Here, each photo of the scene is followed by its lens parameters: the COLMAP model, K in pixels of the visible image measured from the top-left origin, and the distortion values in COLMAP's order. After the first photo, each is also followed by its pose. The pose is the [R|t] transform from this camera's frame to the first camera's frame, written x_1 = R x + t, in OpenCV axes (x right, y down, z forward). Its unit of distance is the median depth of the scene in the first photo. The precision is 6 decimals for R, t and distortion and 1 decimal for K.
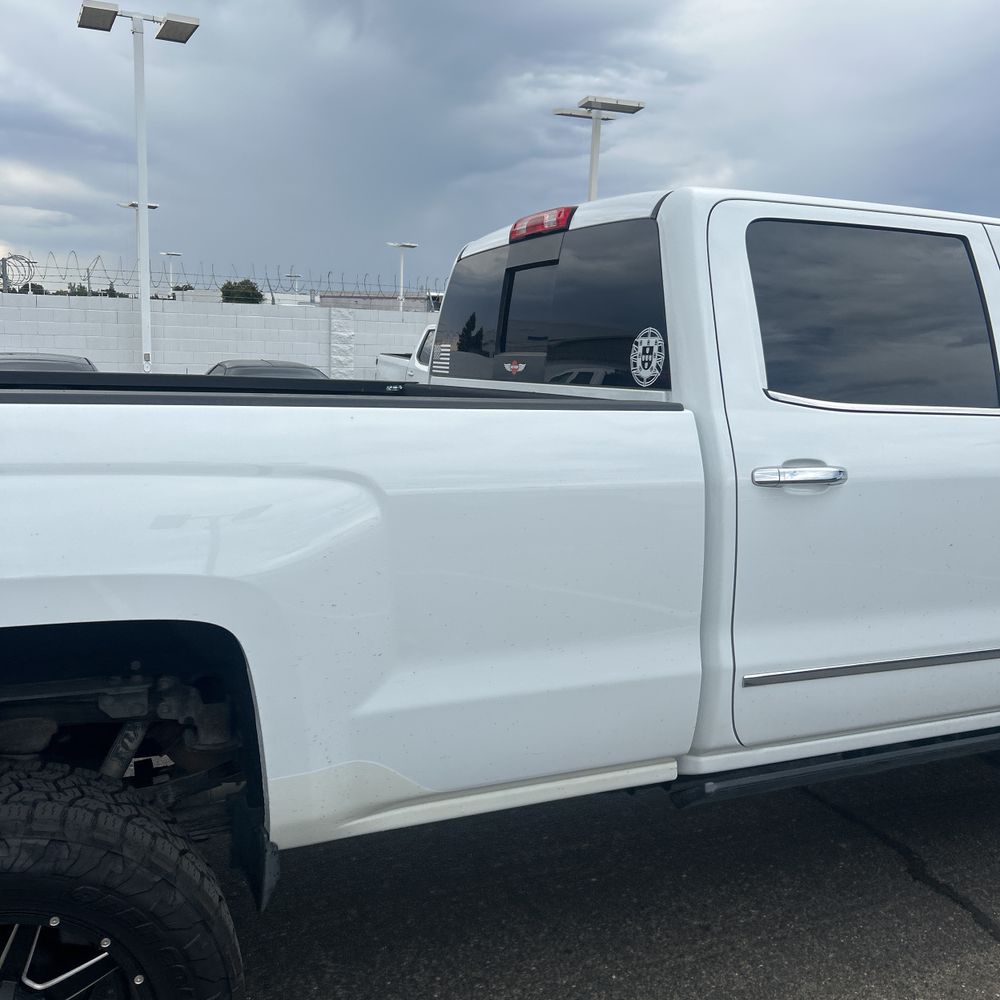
lens RADIAL K [[1045.1, 0, 500.0], [0, 1045.1, 500.0], [0, 0, 1]] dist [-0.000468, -0.131359]
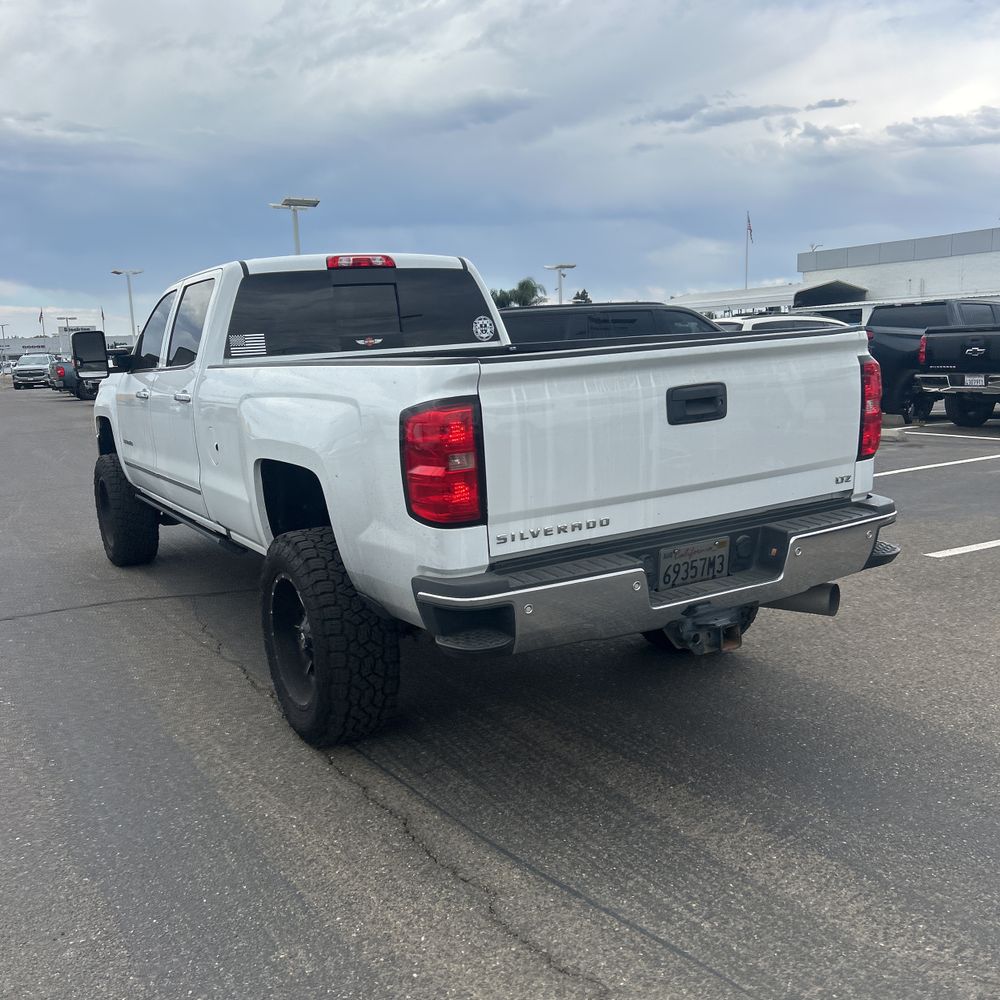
lens RADIAL K [[994.4, 0, 548.1], [0, 994.4, 541.2], [0, 0, 1]] dist [0.051654, -0.038290]
pose [[-0.157351, -0.223209, 0.961987, -2.193230], [0.184838, 0.950250, 0.250719, -0.217032], [-0.970091, 0.217263, -0.108265, 1.196974]]
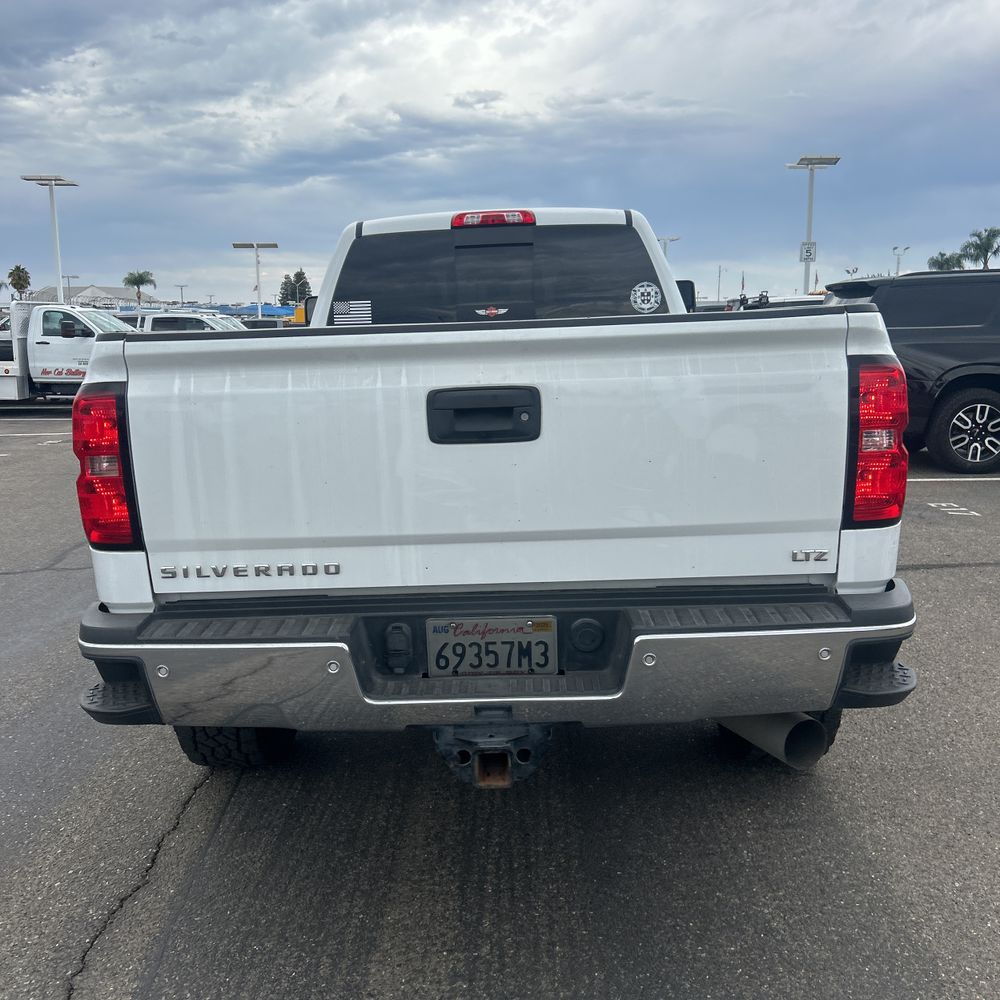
lens RADIAL K [[1028.6, 0, 503.2], [0, 1028.6, 528.7], [0, 0, 1]] dist [0.020247, -0.033803]
pose [[0.400041, -0.219049, 0.889935, -1.755114], [0.169661, 0.971935, 0.162967, -0.074403], [-0.900656, 0.085794, 0.425978, 0.449682]]
